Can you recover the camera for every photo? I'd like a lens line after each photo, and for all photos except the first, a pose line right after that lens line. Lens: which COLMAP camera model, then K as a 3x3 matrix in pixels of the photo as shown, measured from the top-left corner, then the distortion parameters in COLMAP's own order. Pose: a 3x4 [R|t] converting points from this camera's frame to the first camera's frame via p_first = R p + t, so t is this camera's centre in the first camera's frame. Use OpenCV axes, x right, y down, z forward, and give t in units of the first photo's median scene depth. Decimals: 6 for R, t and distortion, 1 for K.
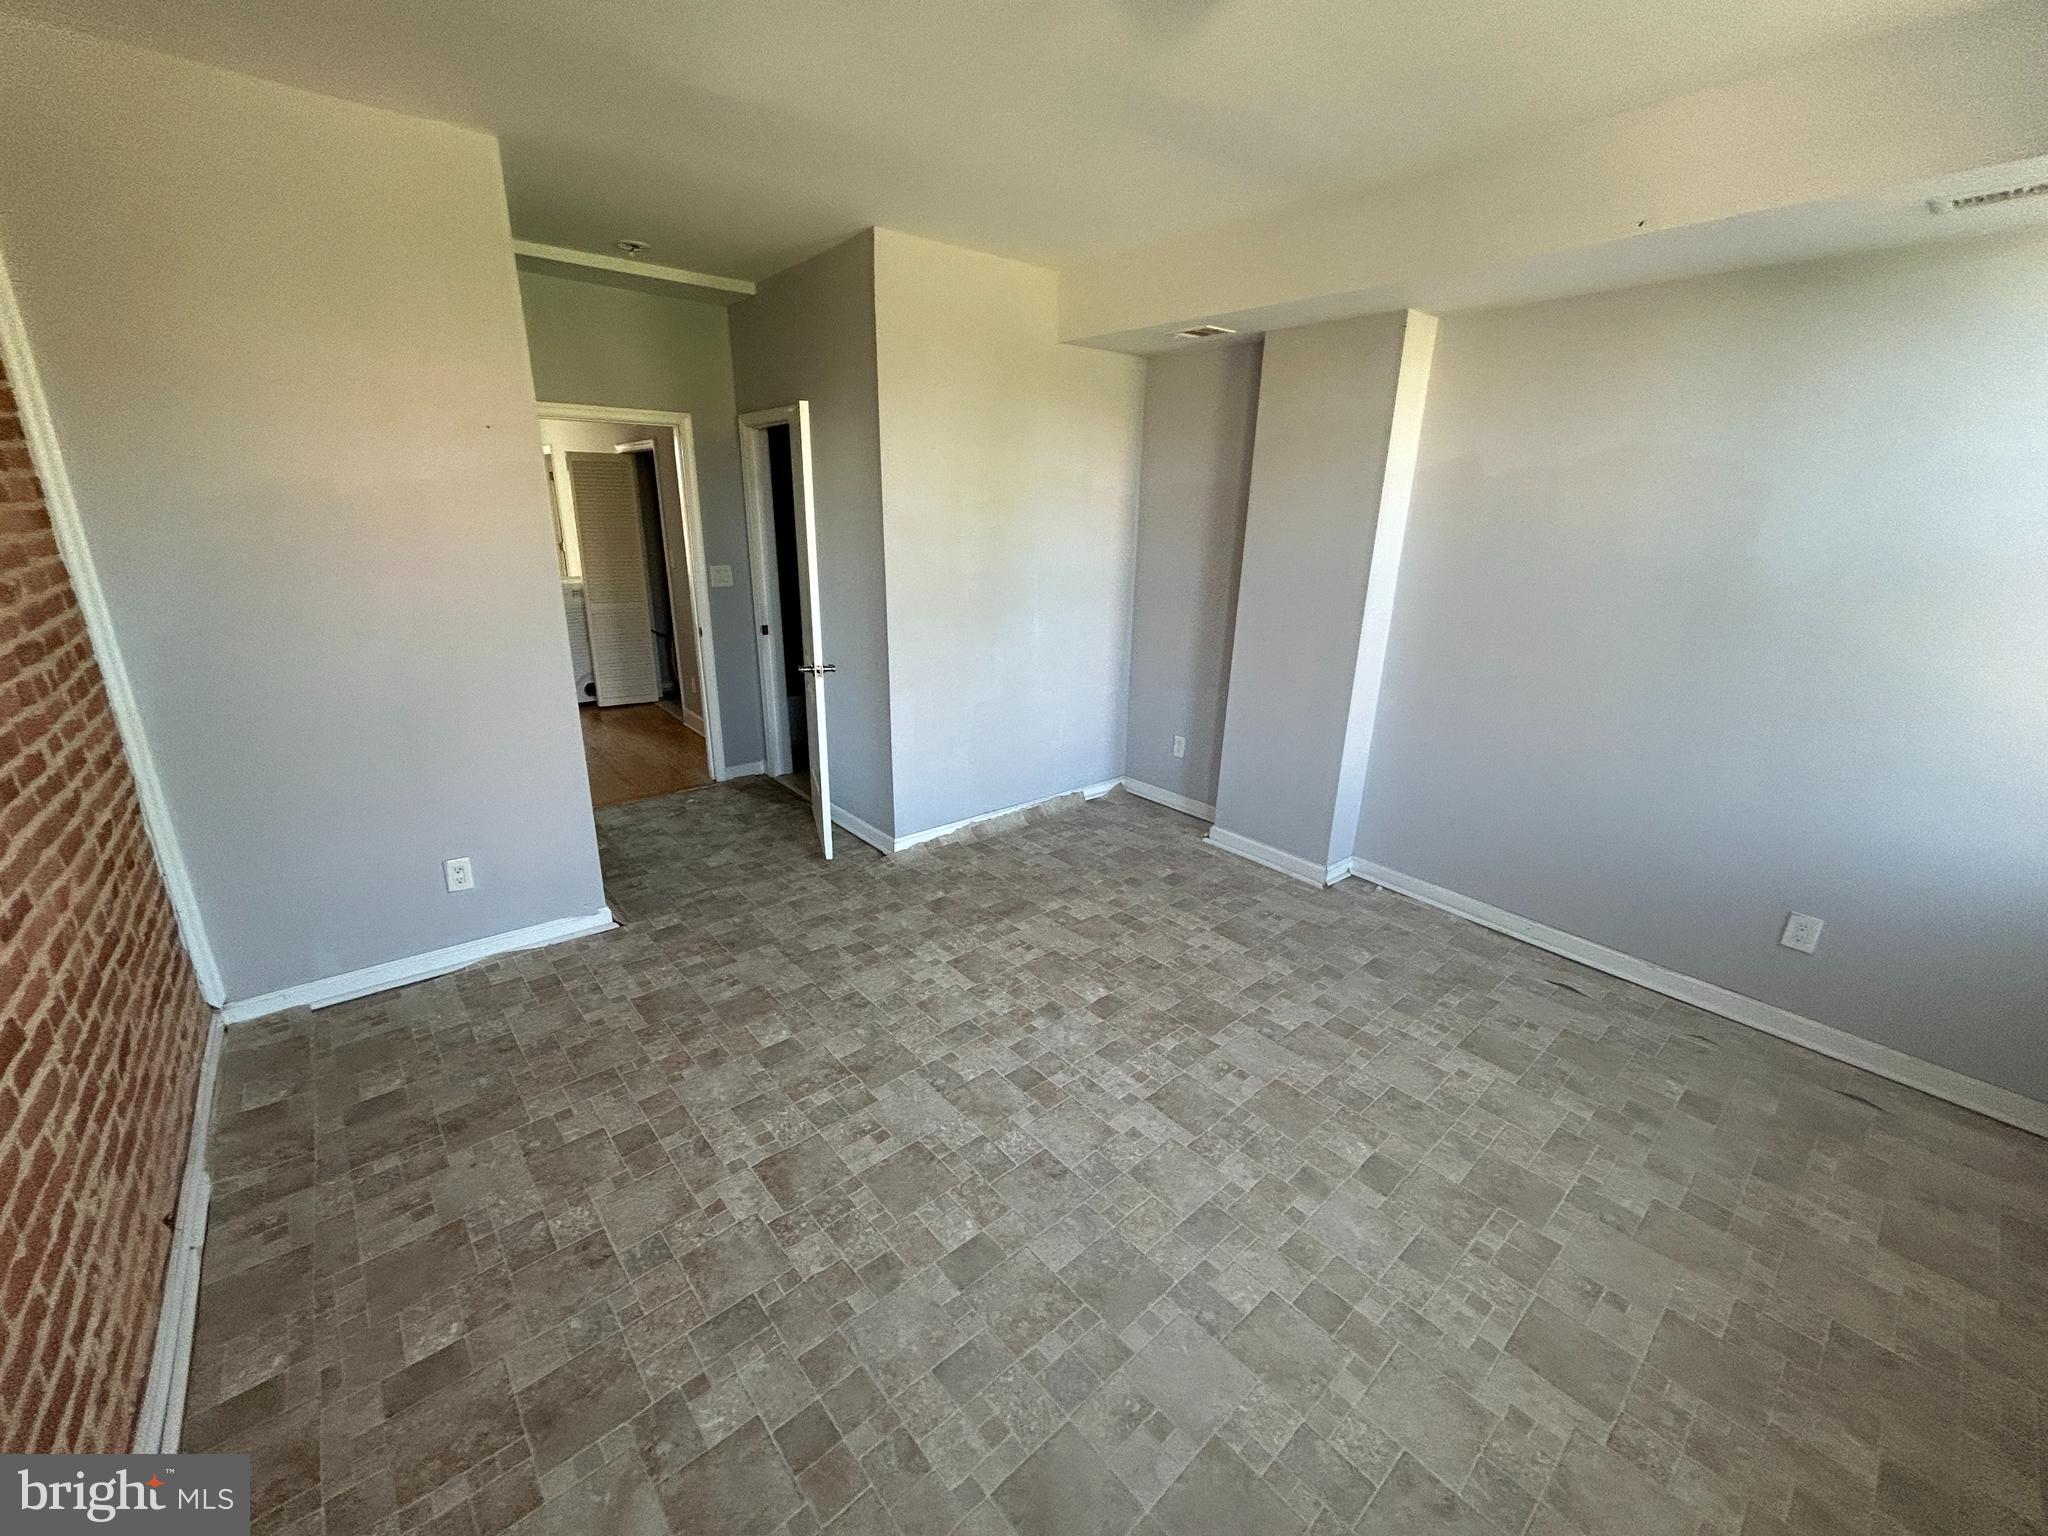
lens RADIAL K [[823.6, 0, 1027.3], [0, 823.6, 763.7], [0, 0, 1]] dist [-0.003000, 0.000063]
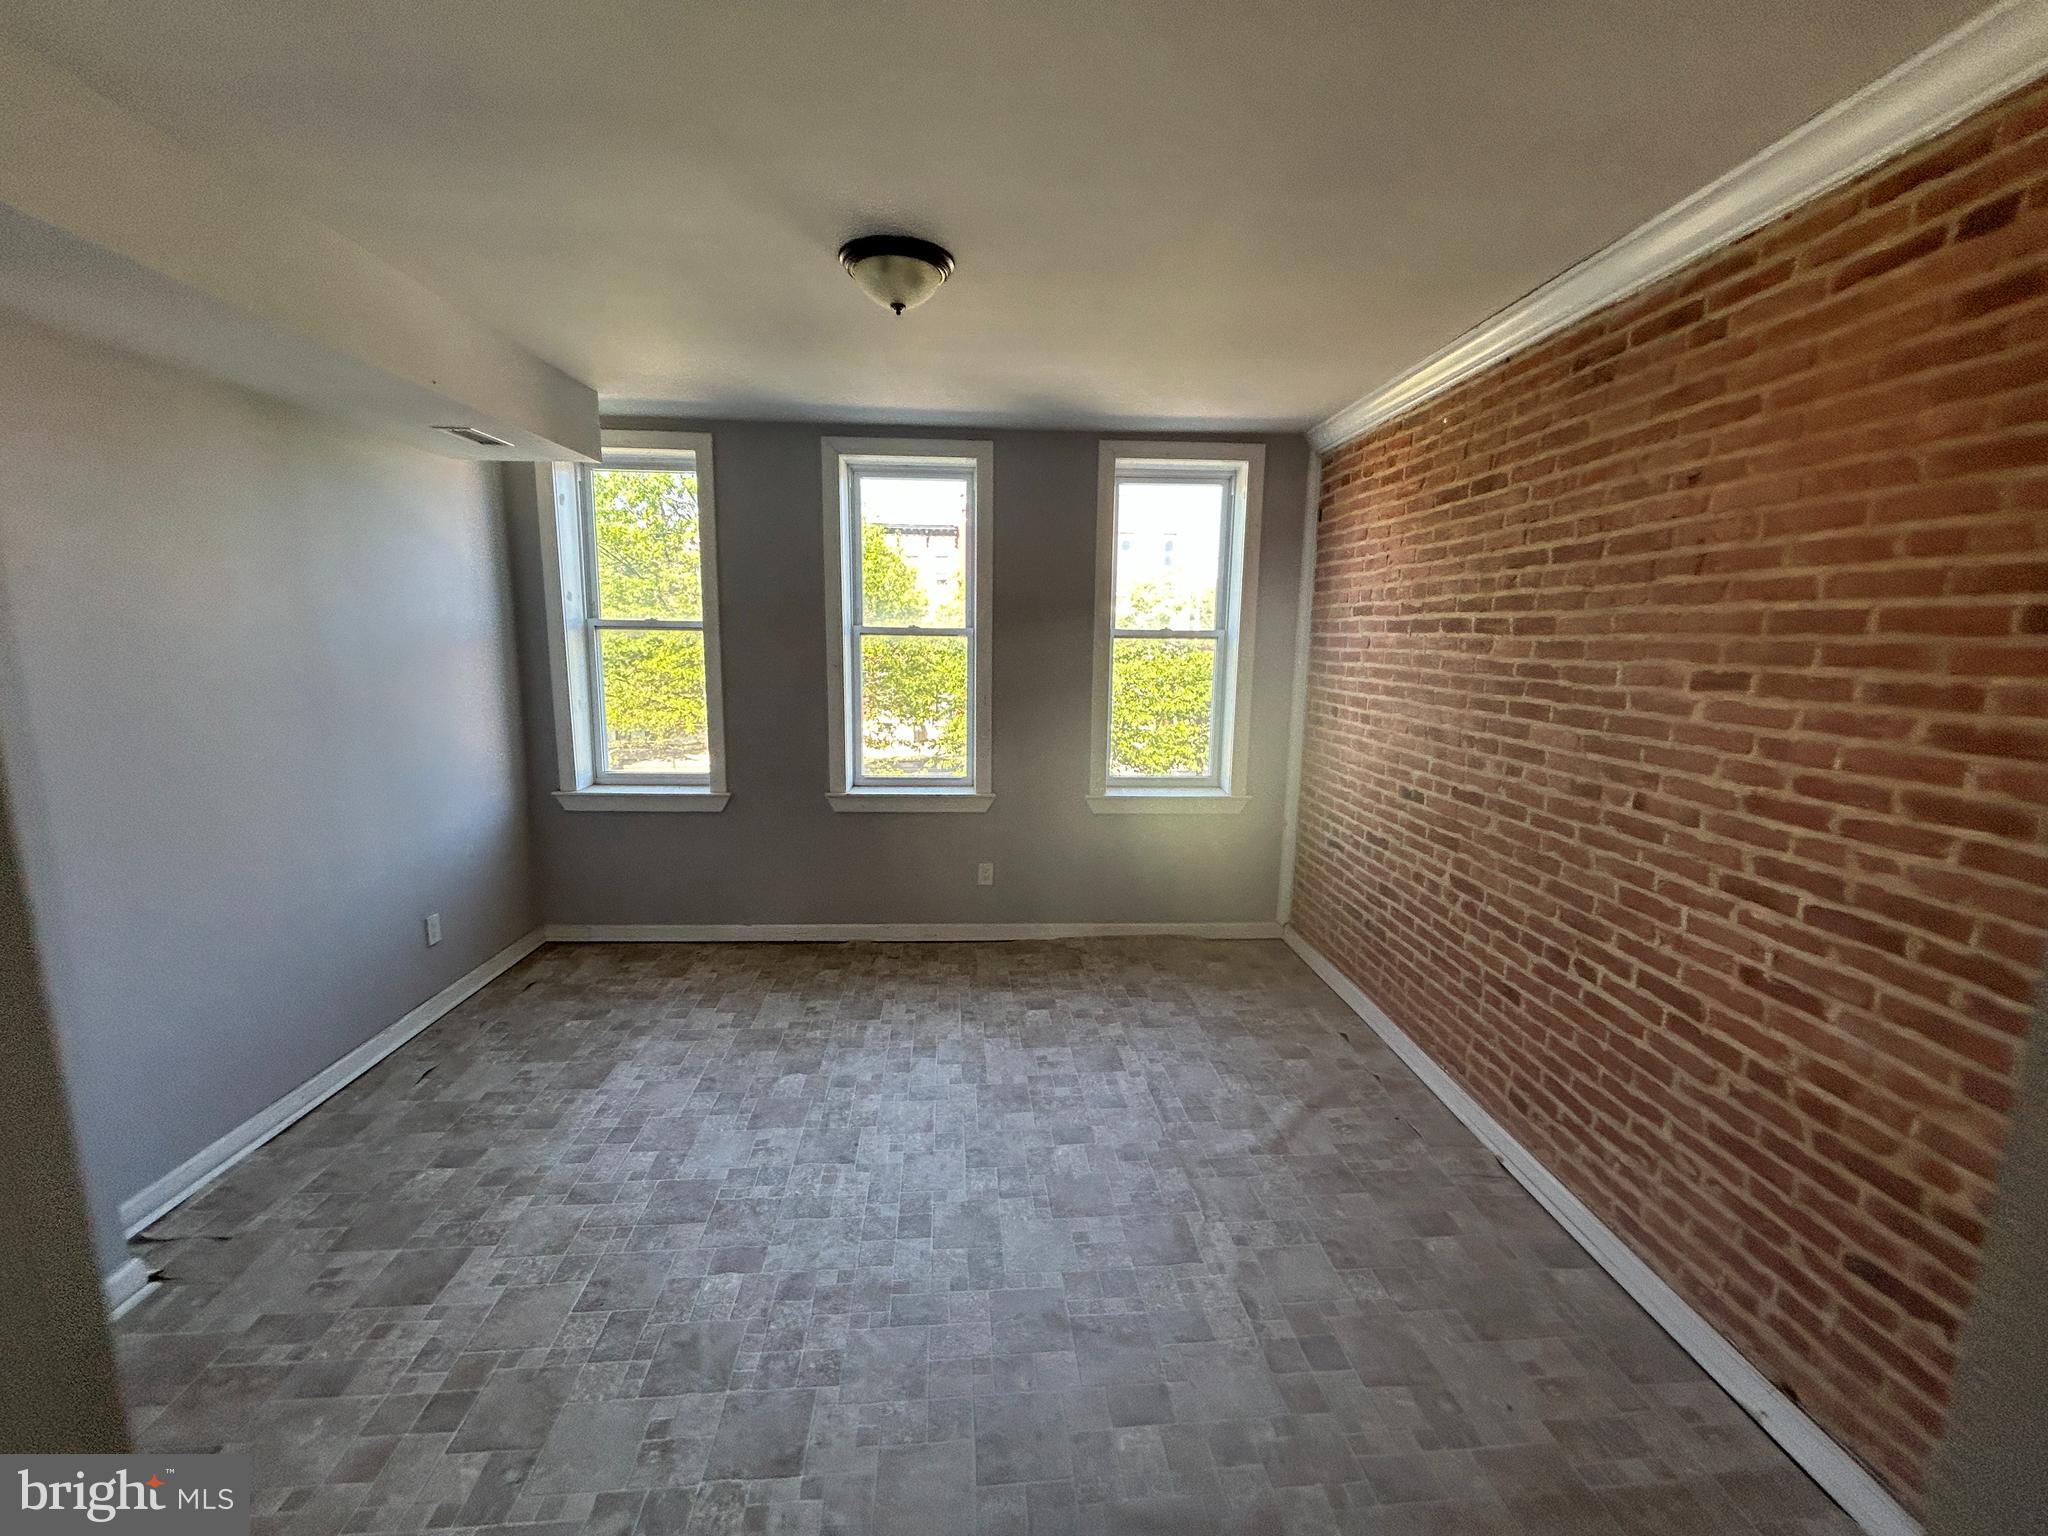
lens RADIAL K [[823.6, 0, 1024.4], [0, 823.6, 765.0], [0, 0, 1]] dist [-0.003000, 0.000063]
pose [[-0.803973, -0.128815, 0.580546, -0.613672], [0.148837, 0.901595, 0.406171, -0.480127], [-0.575738, 0.412957, -0.705686, 1.460666]]
